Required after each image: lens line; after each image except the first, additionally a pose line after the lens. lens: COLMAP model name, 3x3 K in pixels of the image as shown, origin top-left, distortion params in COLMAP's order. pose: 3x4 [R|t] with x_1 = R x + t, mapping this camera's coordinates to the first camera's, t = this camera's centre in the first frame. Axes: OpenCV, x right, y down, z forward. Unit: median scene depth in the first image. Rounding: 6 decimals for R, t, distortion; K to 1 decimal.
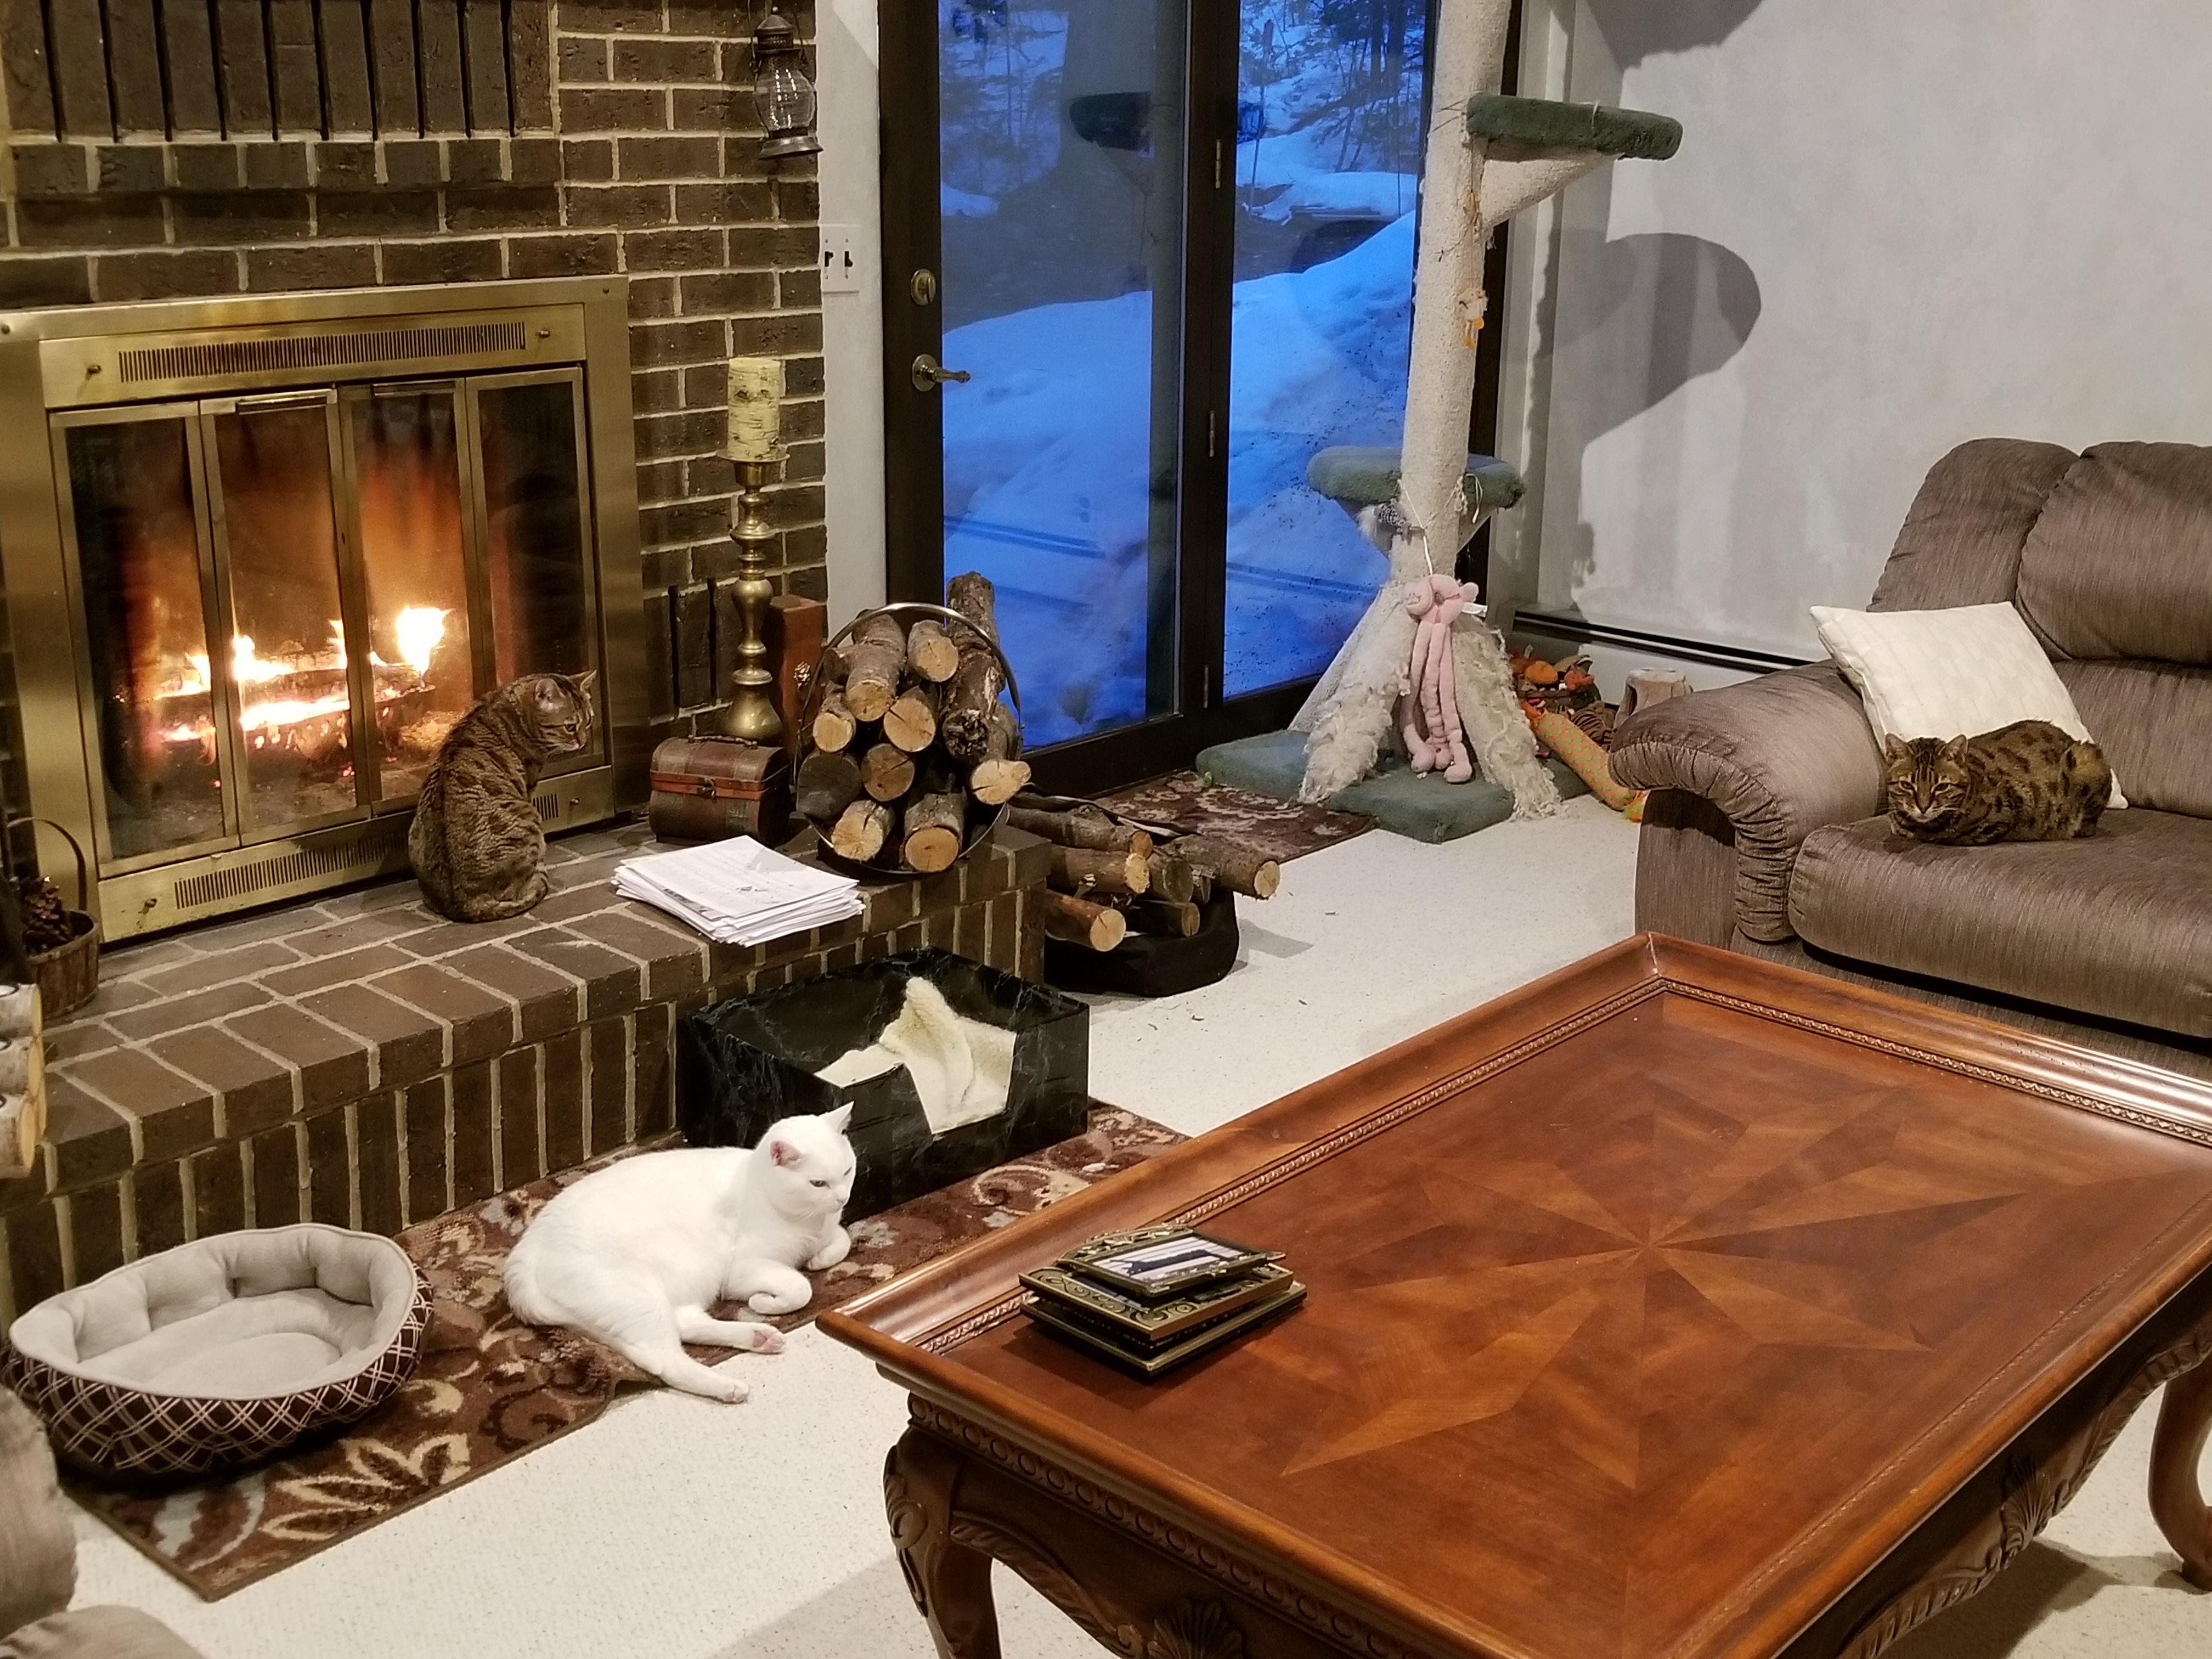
lens RADIAL K [[2410.6, 0, 1106.0], [0, 2410.6, 829.5], [0, 0, 1]] dist [0.121725, -0.275365]
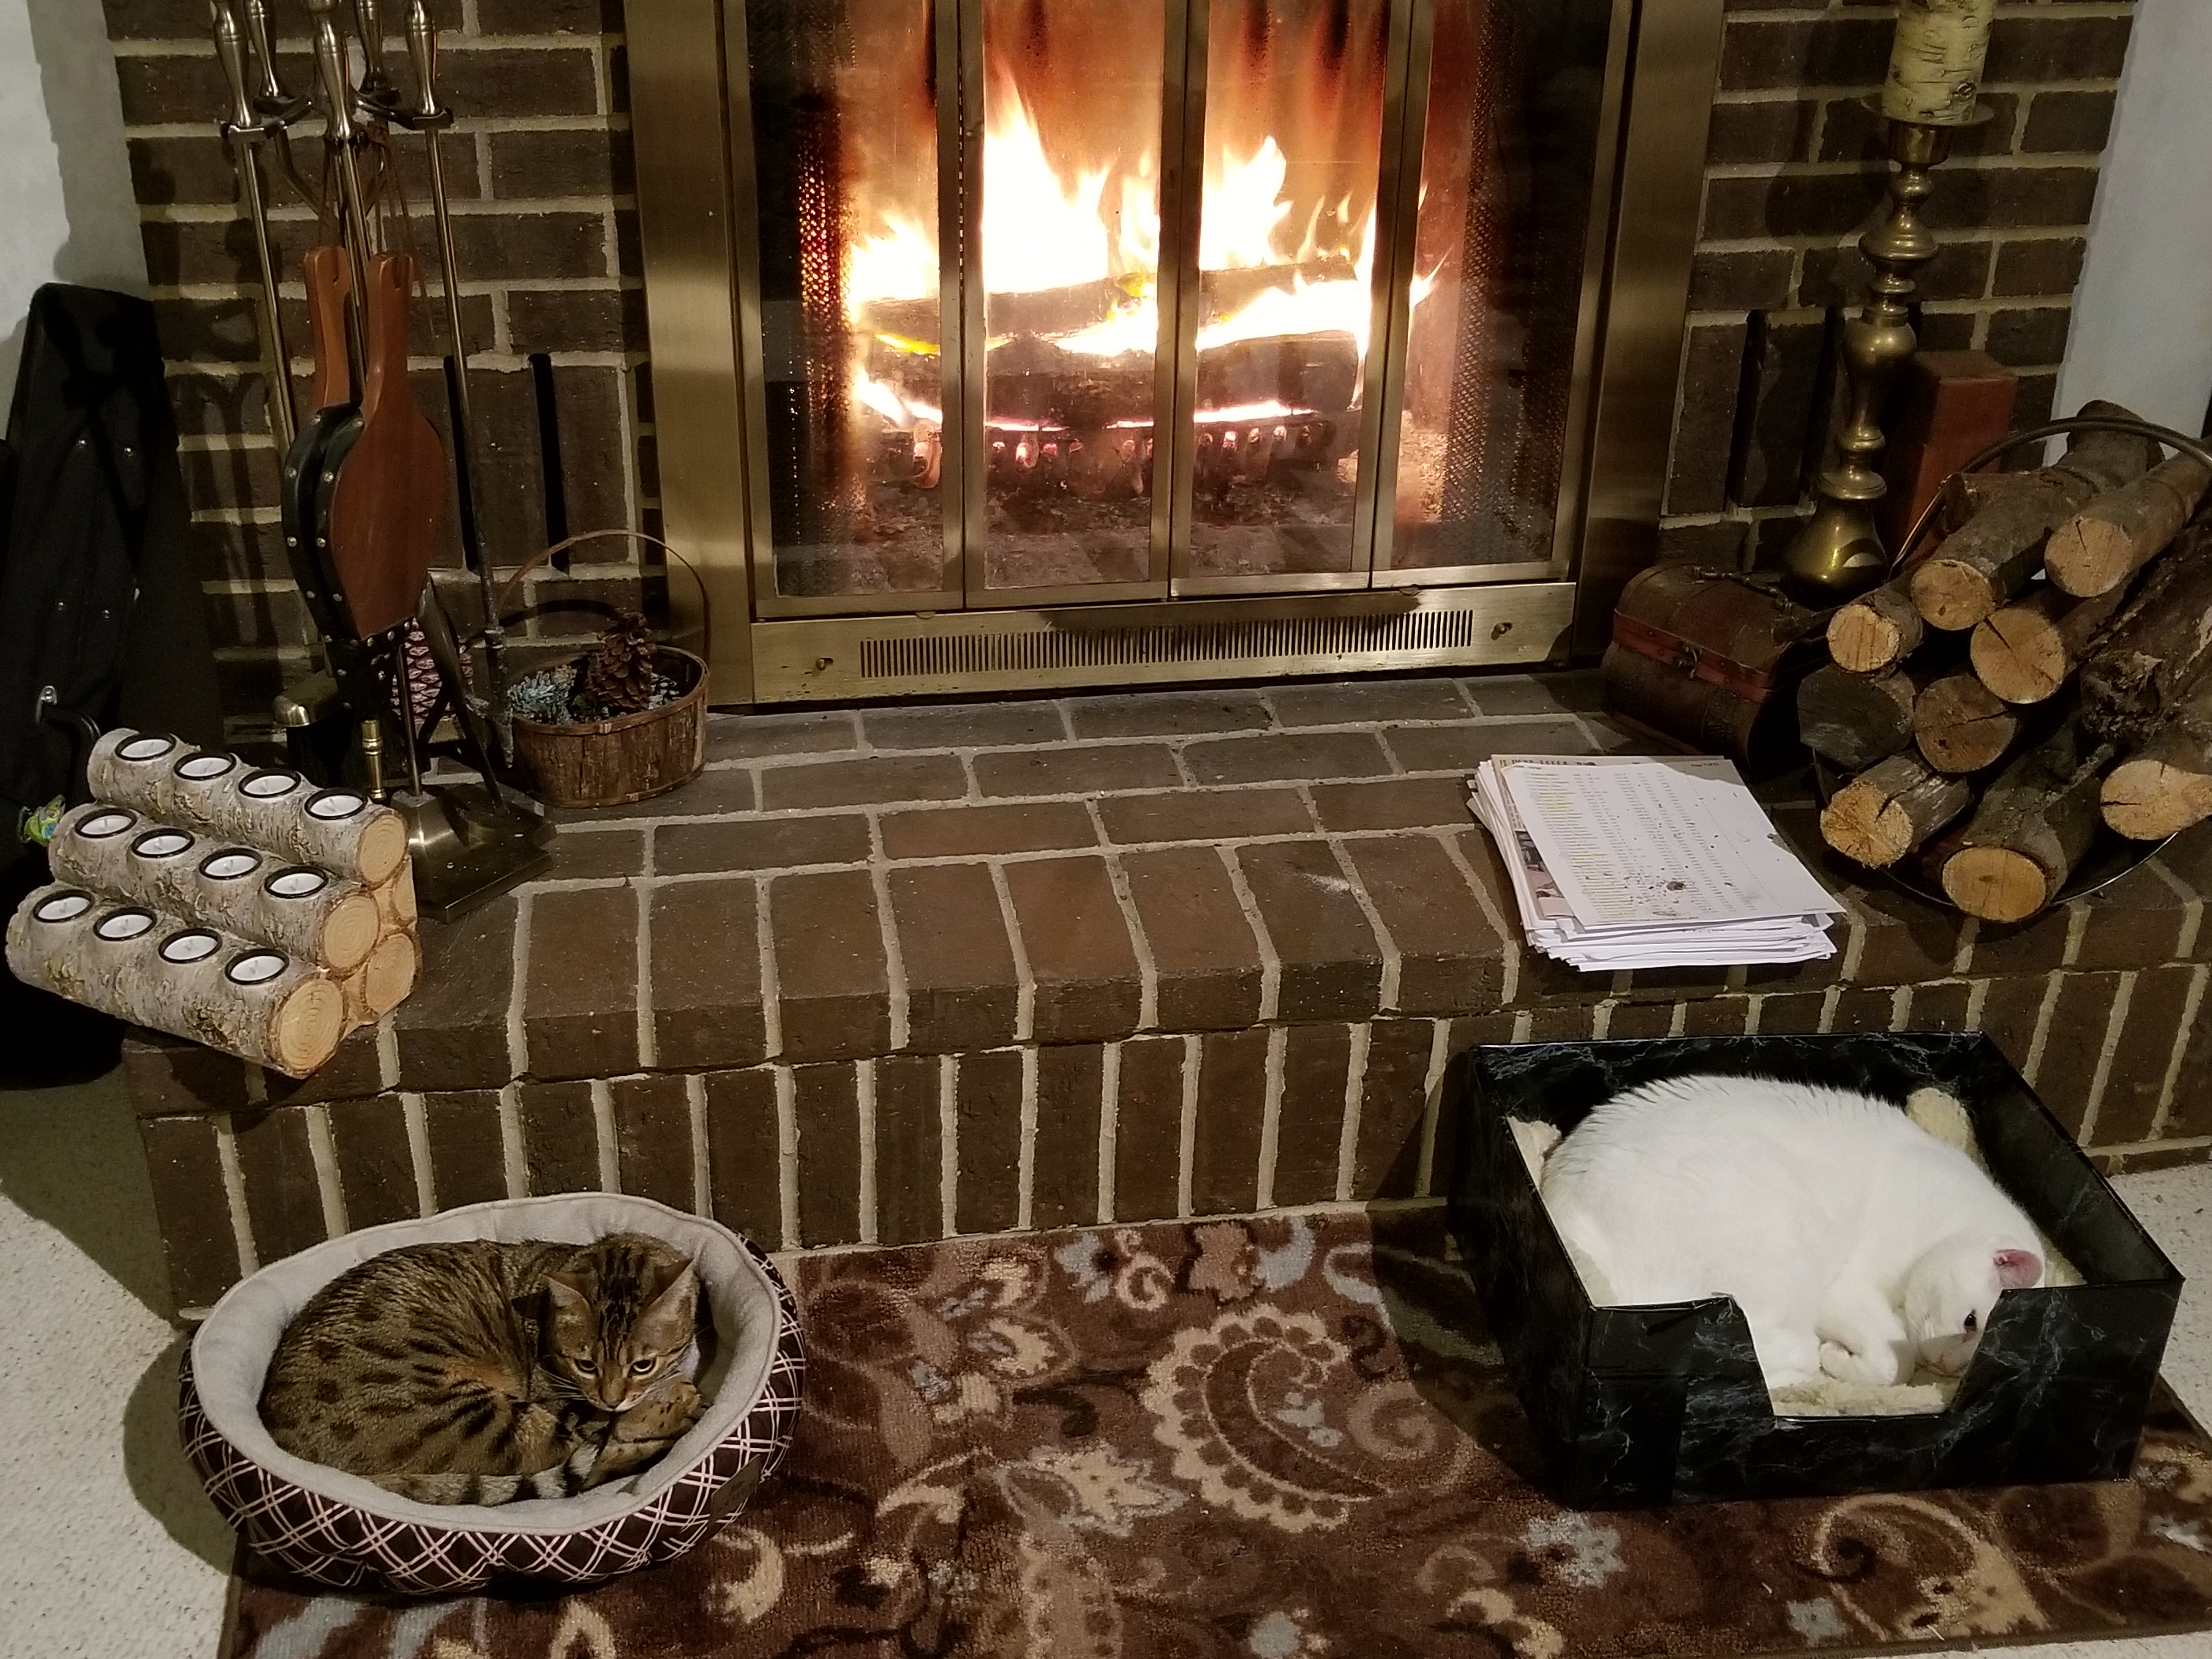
lens RADIAL K [[2410.6, 0, 1106.0], [0, 2410.6, 829.5], [0, 0, 1]] dist [0.121725, -0.275365]
pose [[0.777157, 0.295034, -0.555862, 0.078889], [-0.186542, 0.951596, 0.244270, -0.105021], [0.601023, -0.086144, 0.794575, 0.444753]]
